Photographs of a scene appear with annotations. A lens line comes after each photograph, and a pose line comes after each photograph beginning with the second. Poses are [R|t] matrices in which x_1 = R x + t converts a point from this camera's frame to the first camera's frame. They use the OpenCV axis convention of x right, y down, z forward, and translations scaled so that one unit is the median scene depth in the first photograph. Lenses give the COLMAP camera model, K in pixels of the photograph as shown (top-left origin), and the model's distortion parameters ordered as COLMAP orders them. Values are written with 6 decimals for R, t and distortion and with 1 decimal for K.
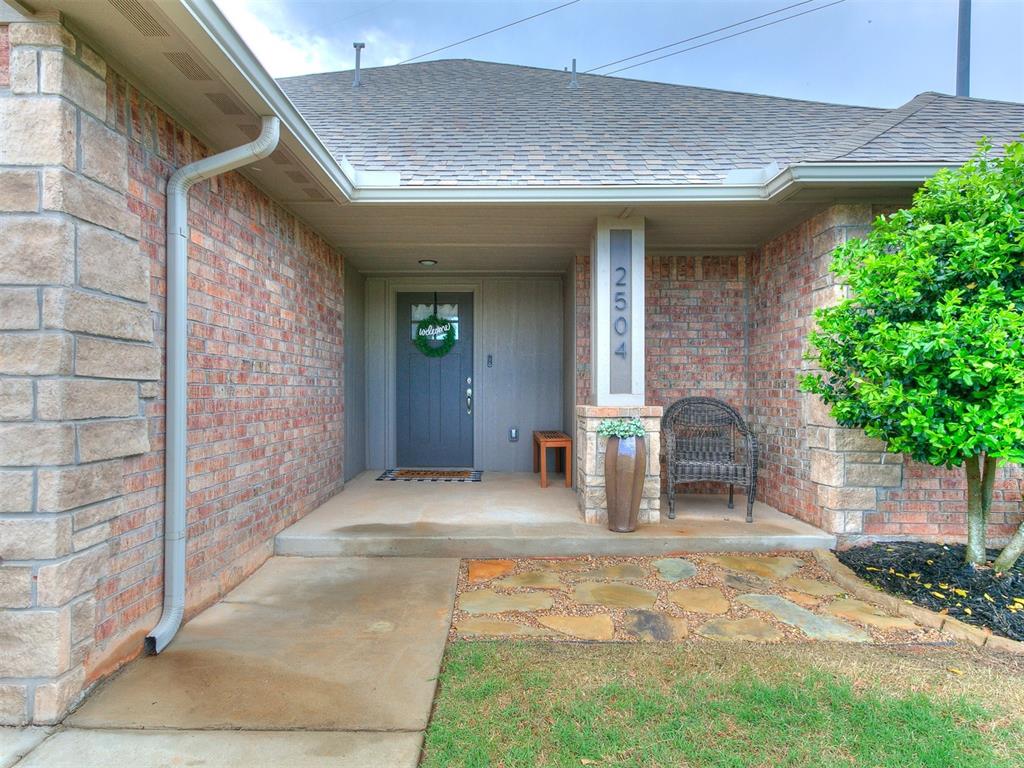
lens RADIAL K [[597.7, 0, 510.4], [0, 597.7, 383.0], [0, 0, 1]] dist [0.006684, 0.001090]
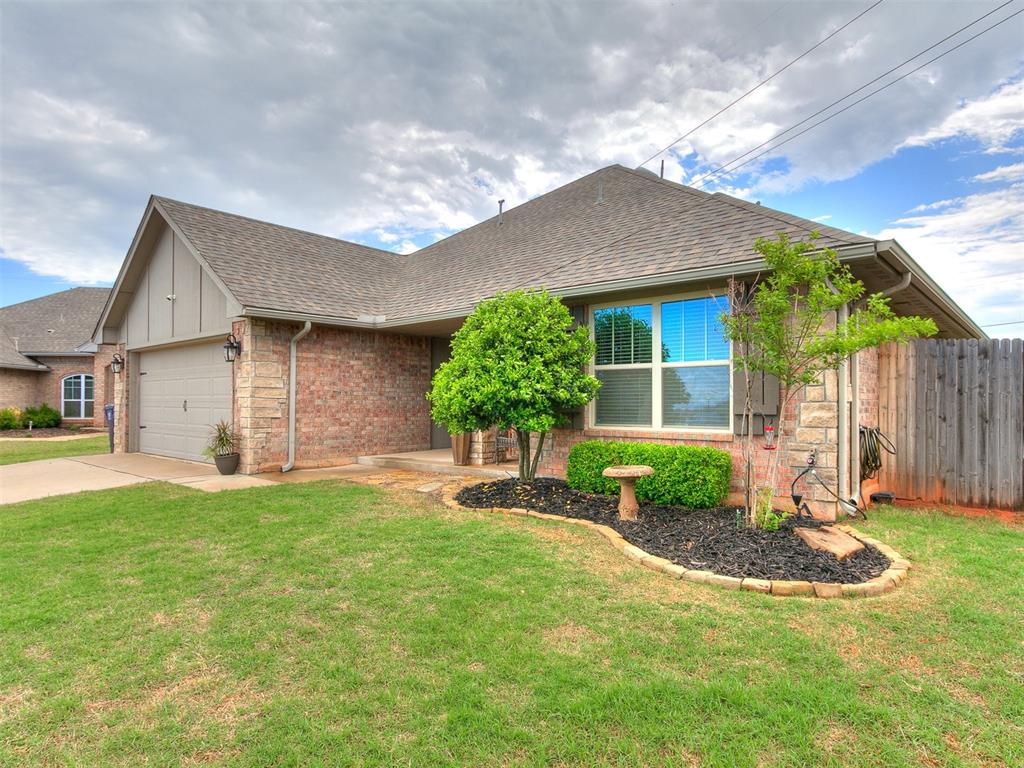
lens RADIAL K [[597.7, 0, 510.6], [0, 597.7, 387.8], [0, 0, 1]] dist [0.006684, 0.001090]
pose [[0.767336, -0.017273, -0.641012, 1.657922], [0.005619, 0.999780, -0.020215, 0.008013], [0.641220, 0.011910, 0.767264, -0.543235]]
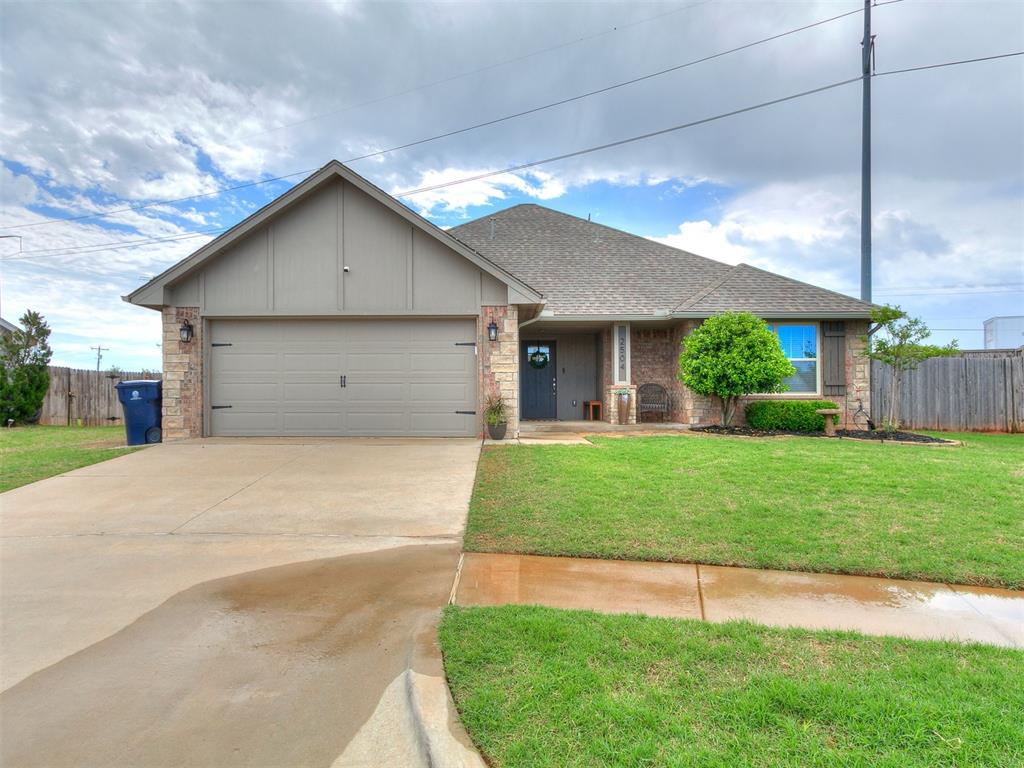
lens RADIAL K [[597.7, 0, 514.6], [0, 597.7, 389.0], [0, 0, 1]] dist [0.006684, 0.001090]
pose [[0.999902, -0.005138, 0.013054, -0.390281], [0.005302, 0.999908, -0.012505, 0.092424], [-0.012989, 0.012573, 0.999837, -1.961970]]
